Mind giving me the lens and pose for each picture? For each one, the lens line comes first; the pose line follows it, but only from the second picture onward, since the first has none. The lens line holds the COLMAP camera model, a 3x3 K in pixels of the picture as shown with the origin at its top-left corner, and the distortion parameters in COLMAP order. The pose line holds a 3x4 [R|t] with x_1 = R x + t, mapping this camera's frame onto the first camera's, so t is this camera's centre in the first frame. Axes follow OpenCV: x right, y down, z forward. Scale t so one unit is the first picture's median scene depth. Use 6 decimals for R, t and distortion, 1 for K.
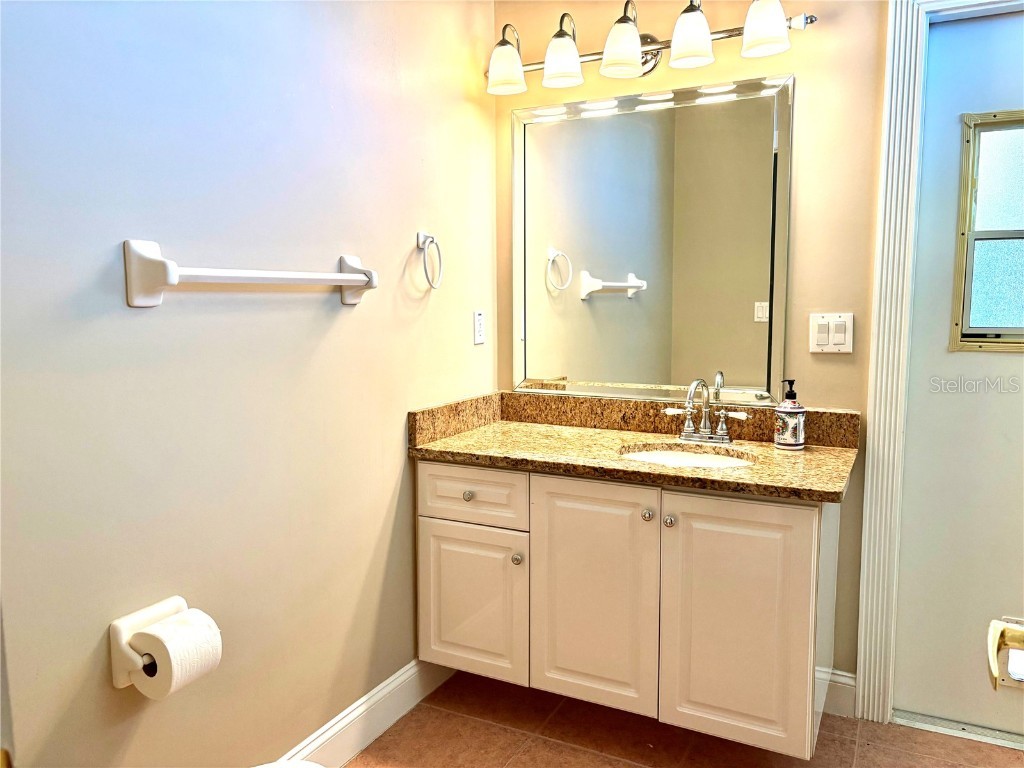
lens RADIAL K [[770.2, 0, 510.8], [0, 770.2, 382.3], [0, 0, 1]] dist [-0.000060, 0.004244]
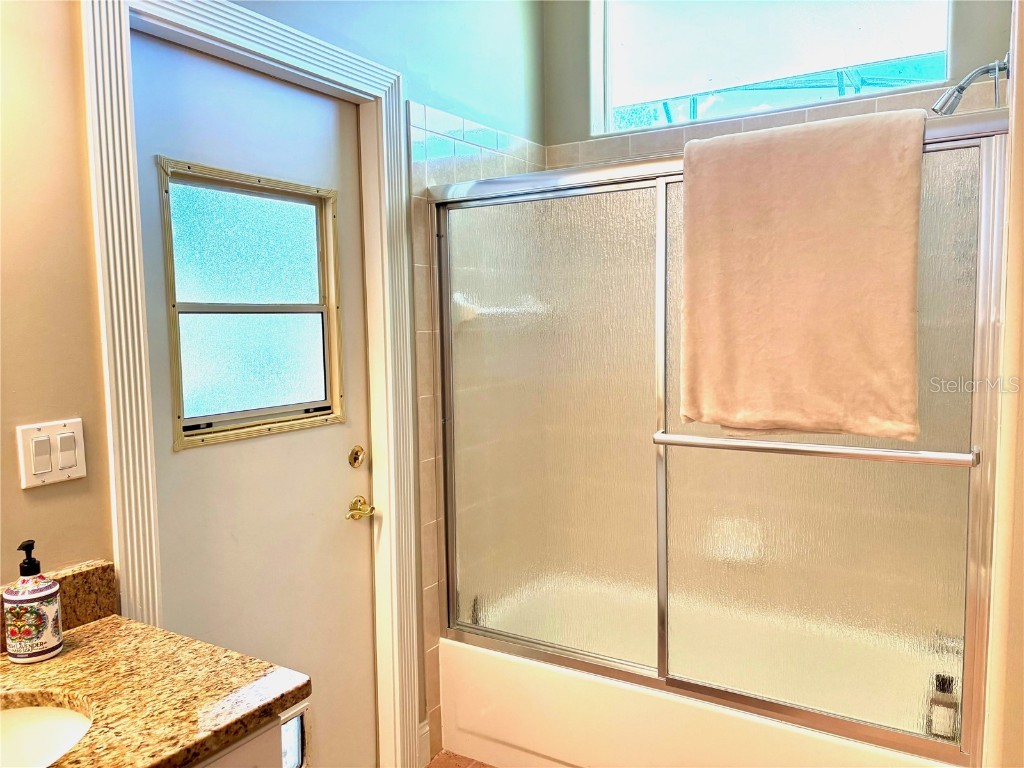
lens RADIAL K [[770.2, 0, 511.3], [0, 770.2, 387.1], [0, 0, 1]] dist [-0.000060, 0.004244]
pose [[0.091083, -0.075921, 0.992945, -0.178065], [0.133707, 0.988994, 0.063354, -0.107910], [-0.986826, 0.126993, 0.100232, 0.561828]]
